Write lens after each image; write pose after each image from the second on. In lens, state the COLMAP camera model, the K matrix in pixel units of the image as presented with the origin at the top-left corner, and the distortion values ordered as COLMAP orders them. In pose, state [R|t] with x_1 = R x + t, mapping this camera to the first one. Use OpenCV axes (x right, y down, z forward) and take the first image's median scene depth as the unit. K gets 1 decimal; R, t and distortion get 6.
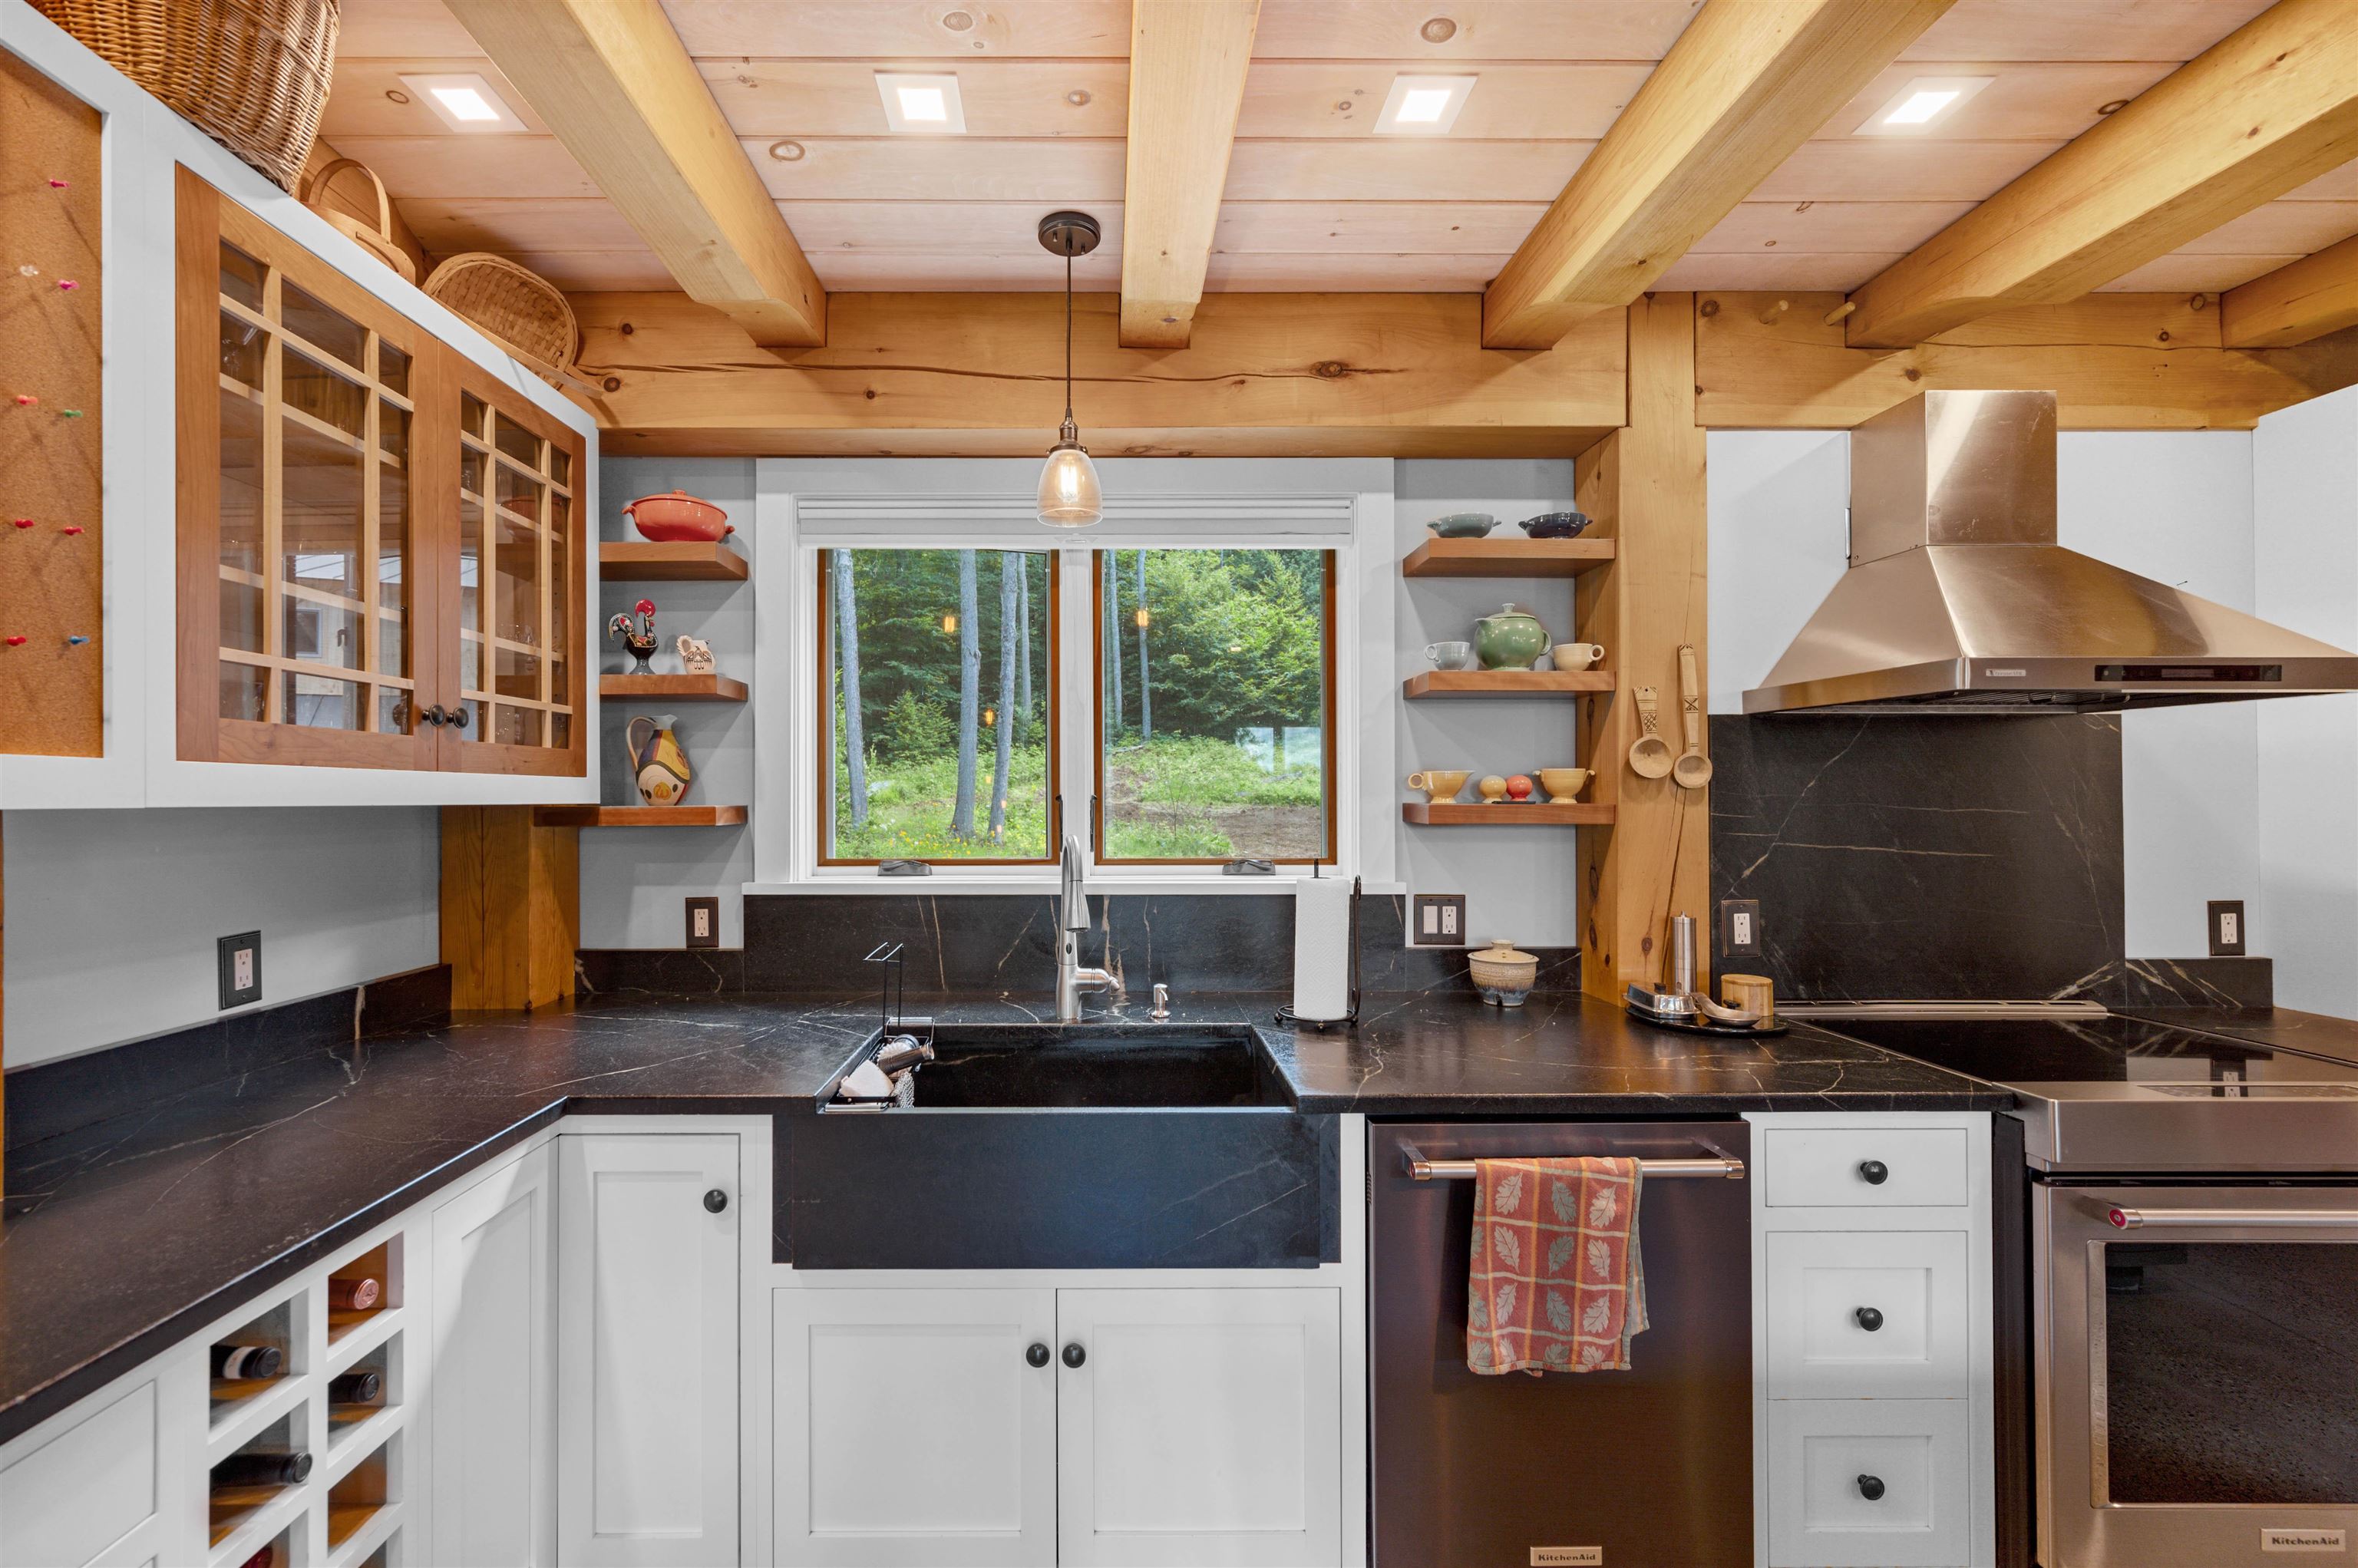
lens RADIAL K [[934.5, 0, 1080.6], [0, 934.5, 812.6], [0, 0, 1]] dist [-0.003834, 0.000281]
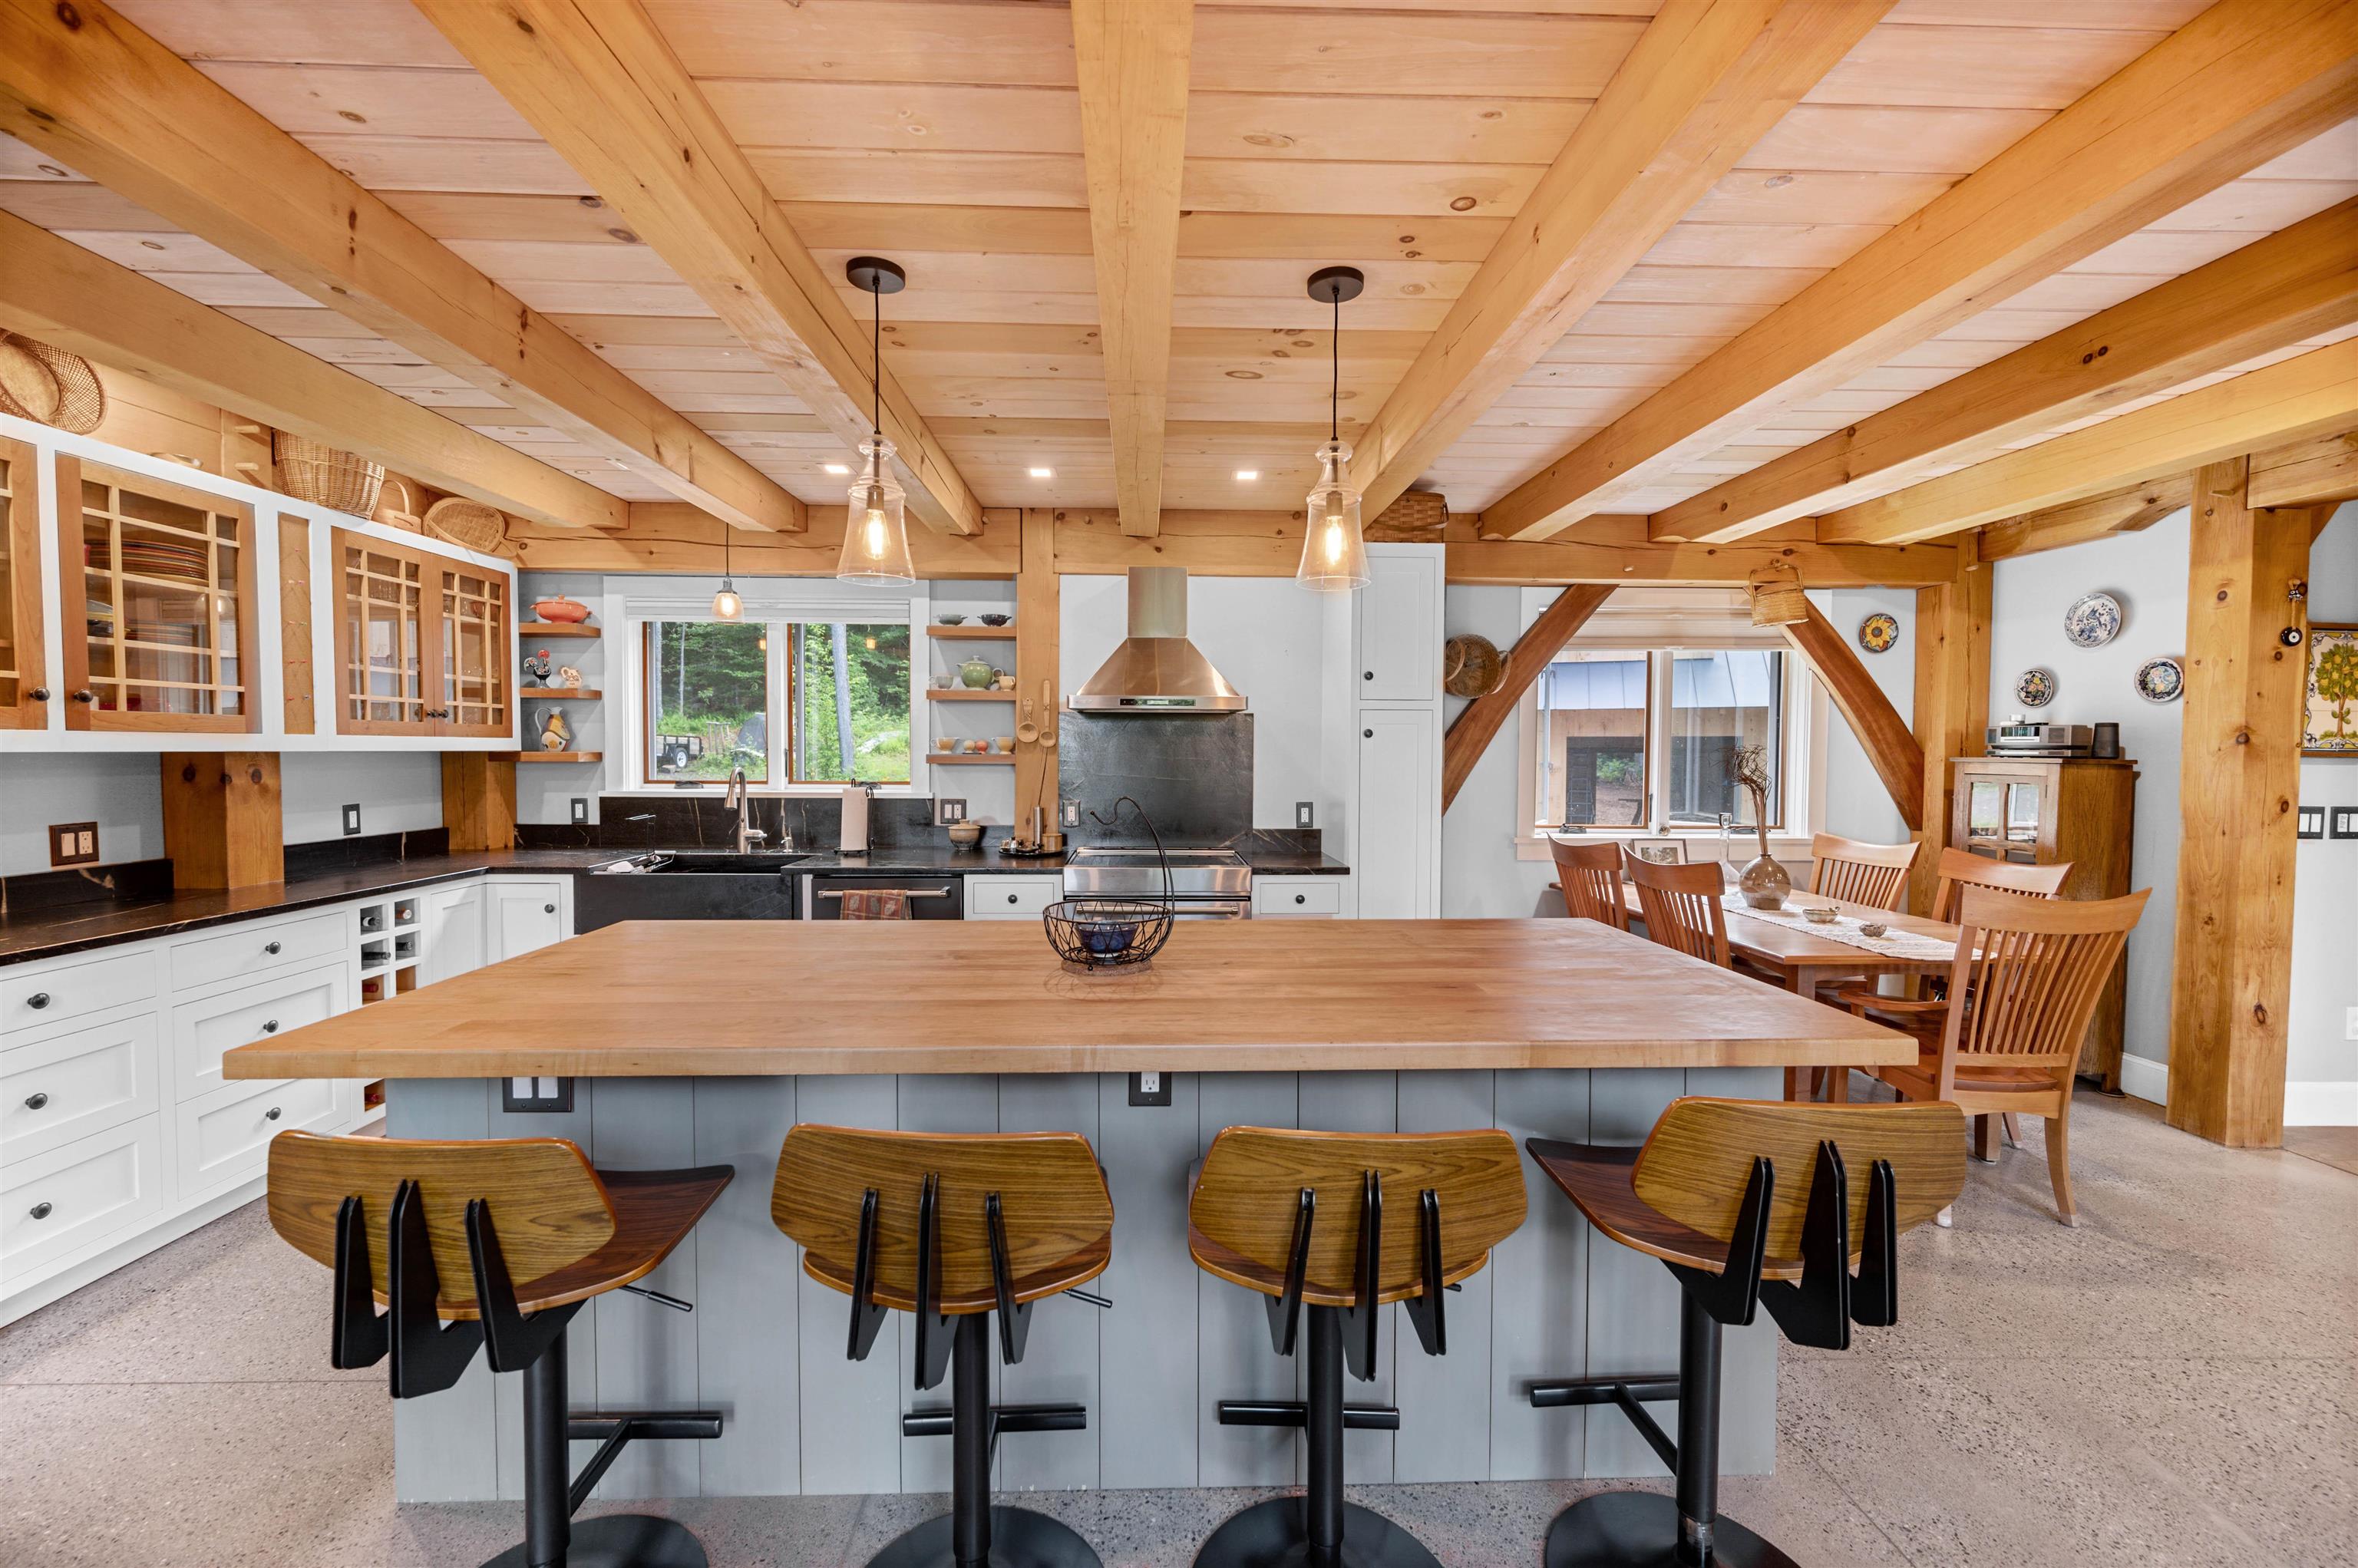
lens RADIAL K [[934.5, 0, 1169.4], [0, 934.5, 794.8], [0, 0, 1]] dist [-0.003834, 0.000281]
pose [[0.999551, 0.005854, 0.029403, 0.897320], [-0.006870, 0.999379, 0.034569, 0.007572], [-0.029182, -0.034756, 0.998970, -1.156194]]
